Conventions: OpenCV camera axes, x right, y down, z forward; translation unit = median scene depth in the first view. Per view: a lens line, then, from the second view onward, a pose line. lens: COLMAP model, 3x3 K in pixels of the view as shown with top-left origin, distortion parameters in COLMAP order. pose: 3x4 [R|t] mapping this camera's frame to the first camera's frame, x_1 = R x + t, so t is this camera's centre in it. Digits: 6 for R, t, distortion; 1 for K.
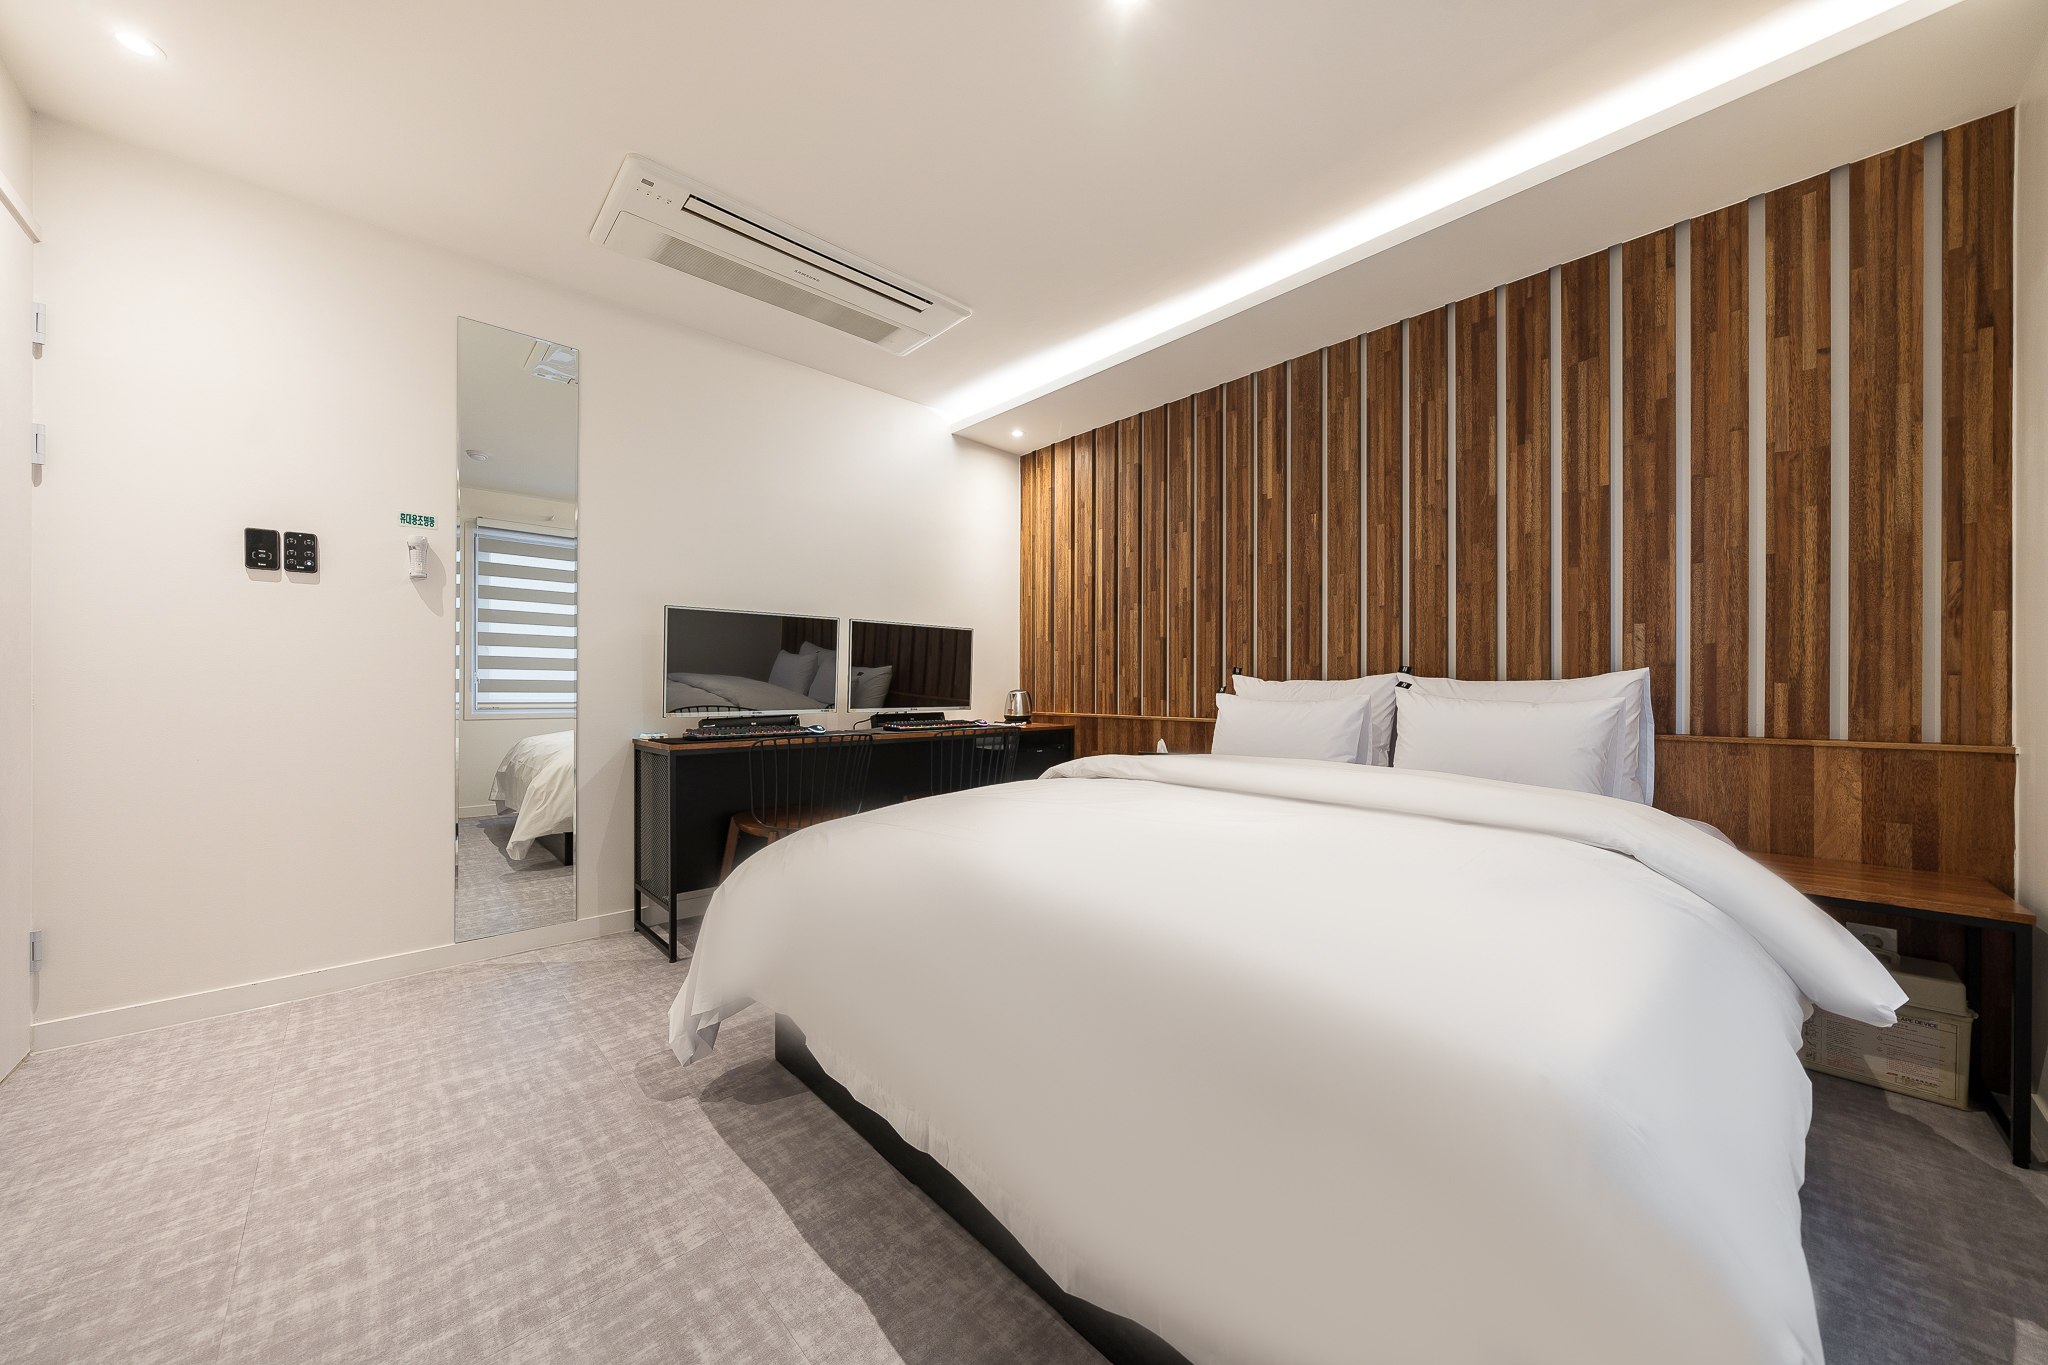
lens RADIAL K [[700.2, 0, 1027.5], [0, 700.2, 692.1], [0, 0, 1]] dist [-0.003154, -0.000046]
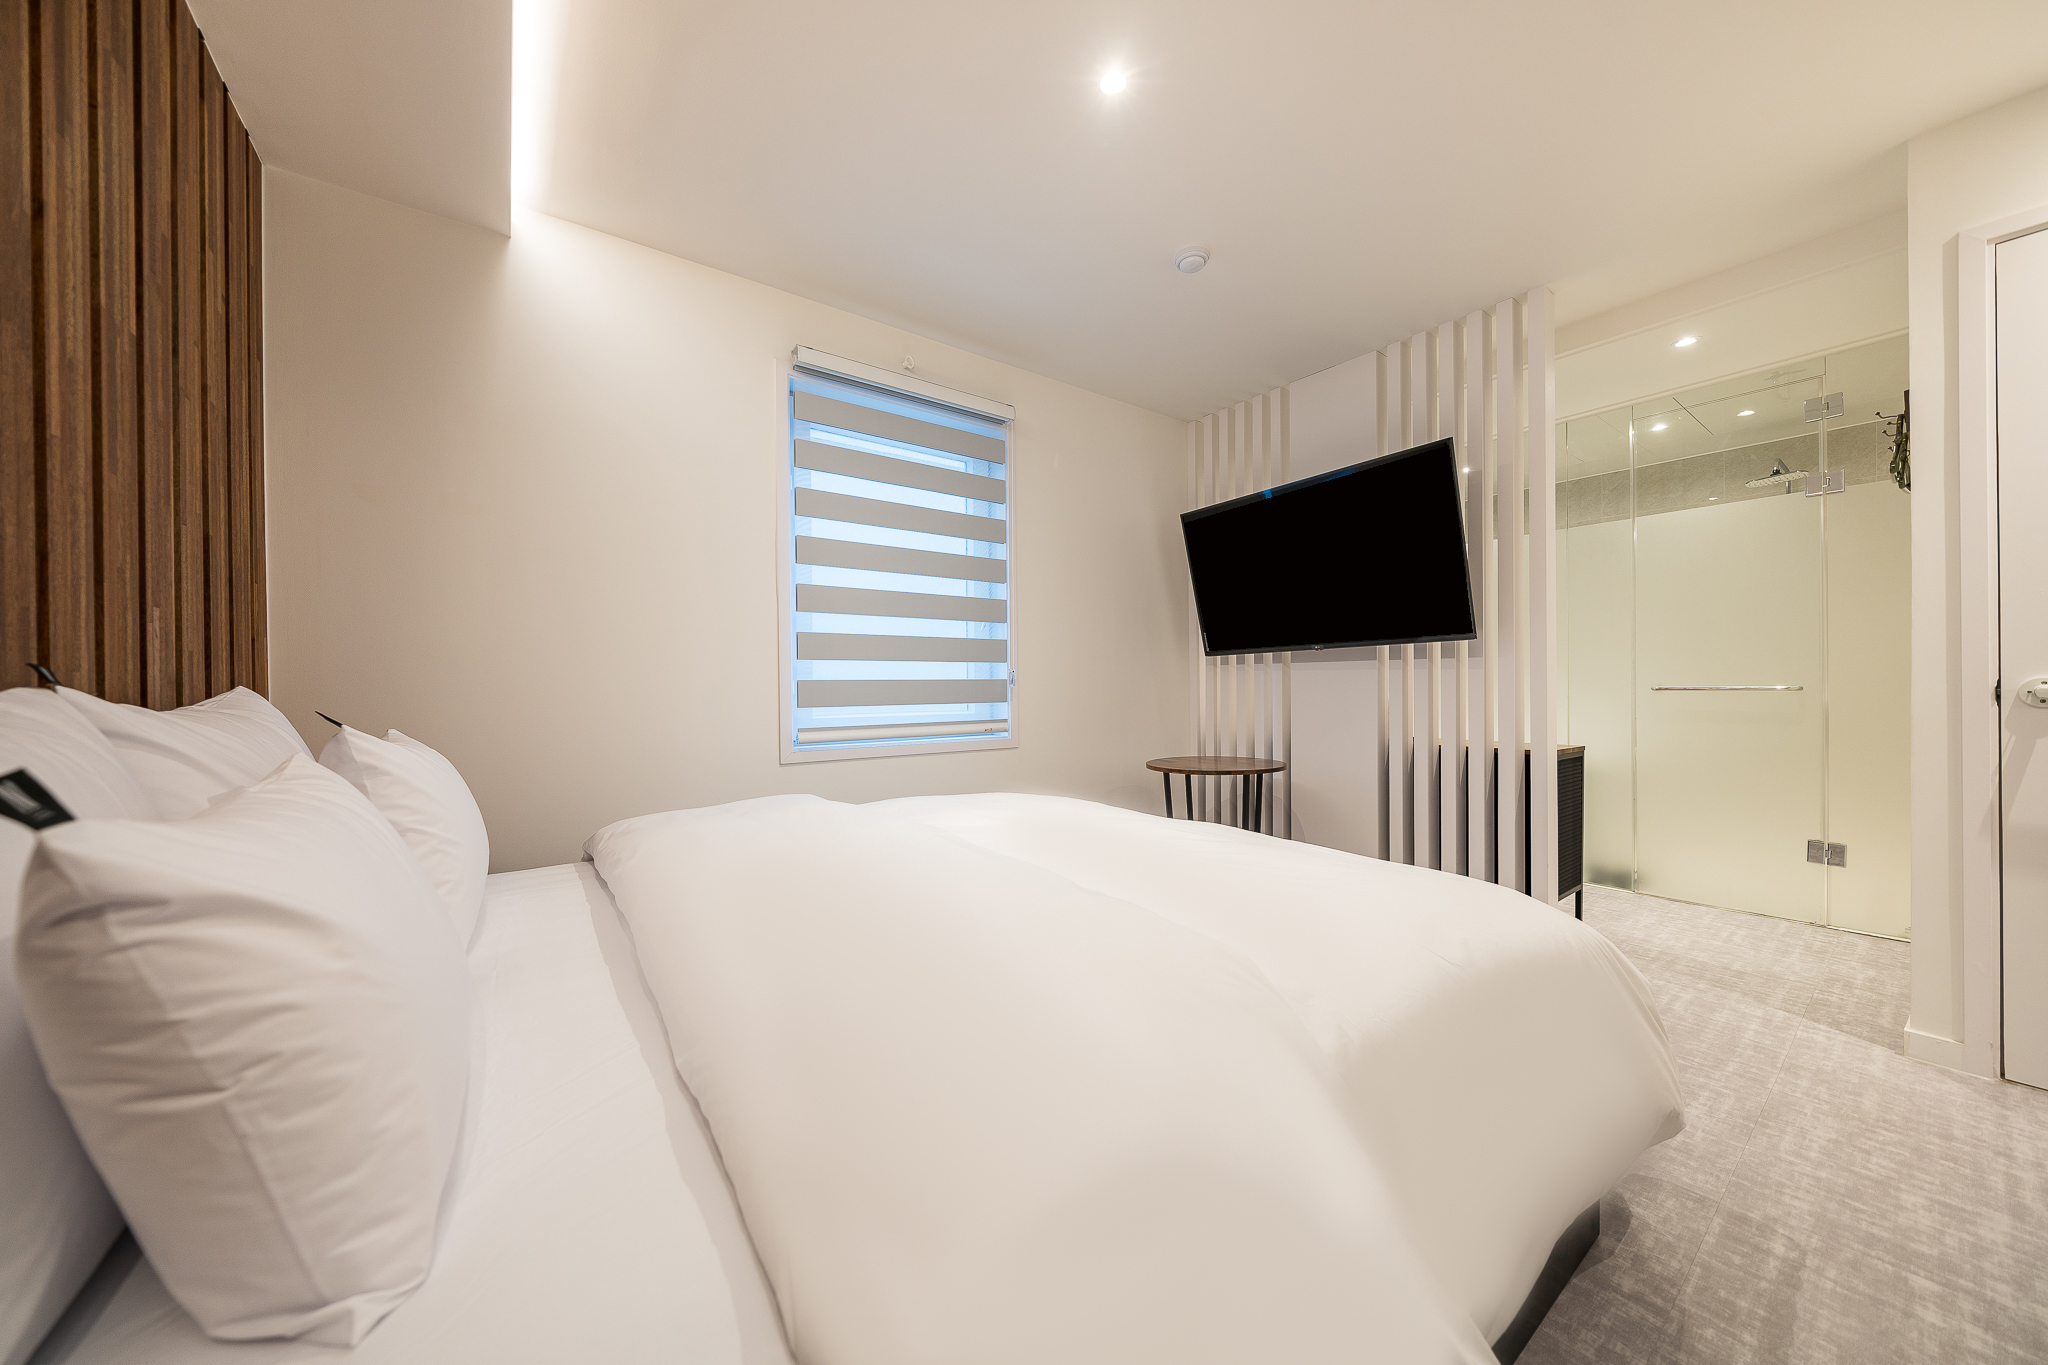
lens RADIAL K [[700.2, 0, 1024.0], [0, 700.2, 688.7], [0, 0, 1]] dist [-0.003154, -0.000046]
pose [[-0.992153, 0.001426, 0.125024, 0.102585], [0.002266, 0.999976, 0.006578, -0.029616], [-0.125012, 0.006810, -0.992132, 1.414315]]
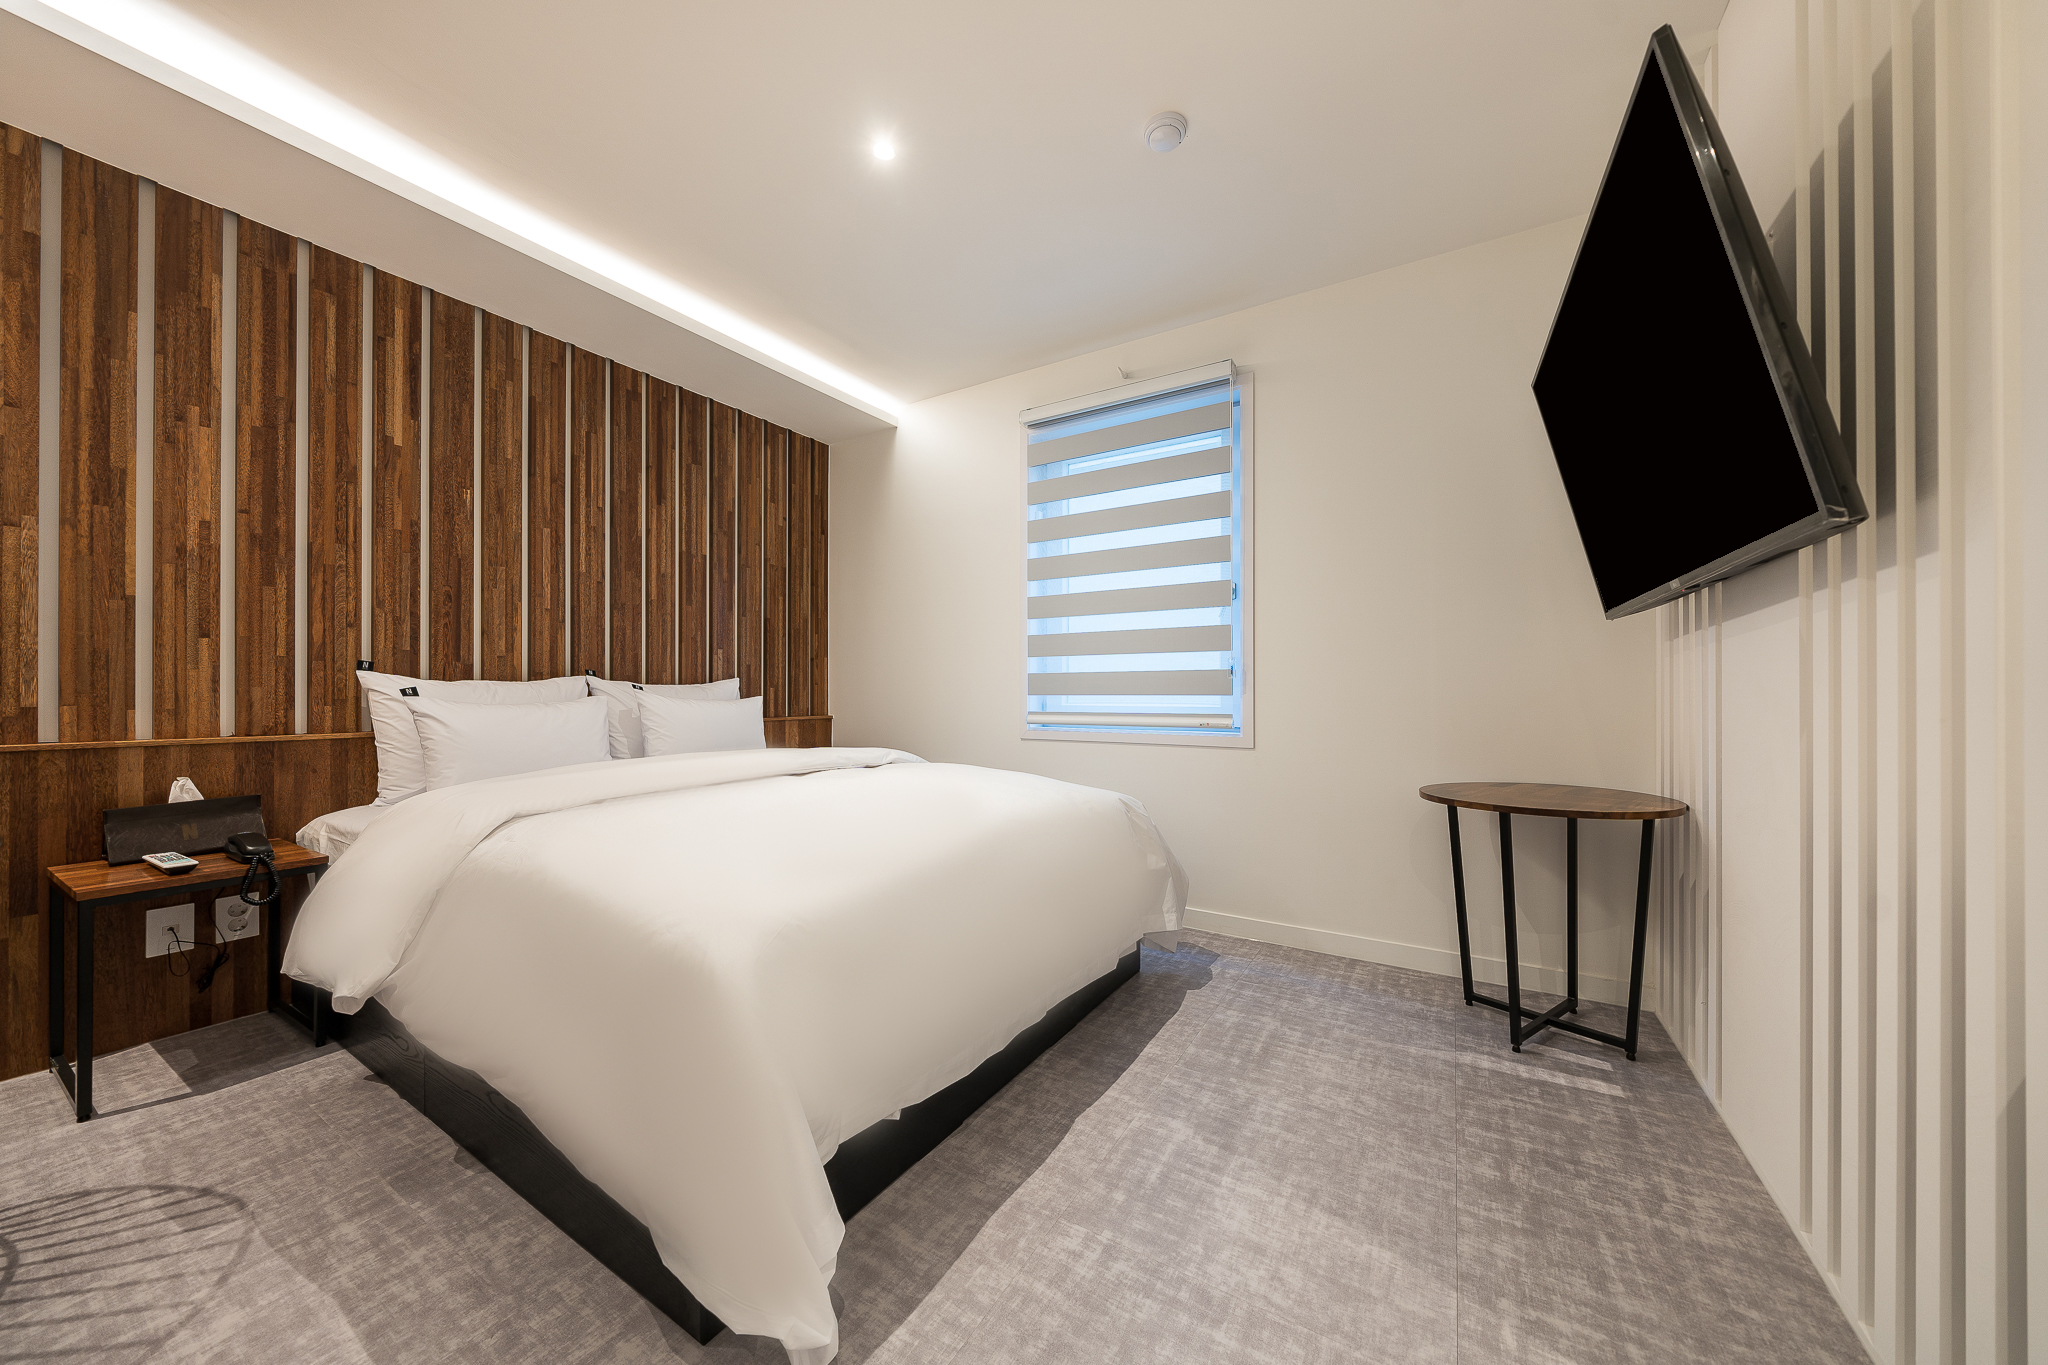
lens RADIAL K [[700.2, 0, 1013.6], [0, 700.2, 687.1], [0, 0, 1]] dist [-0.003154, -0.000046]
pose [[-0.242108, 0.006857, 0.970225, -0.773675], [0.004315, 0.999973, -0.005990, -0.000822], [-0.970240, 0.002736, -0.242131, 0.712805]]
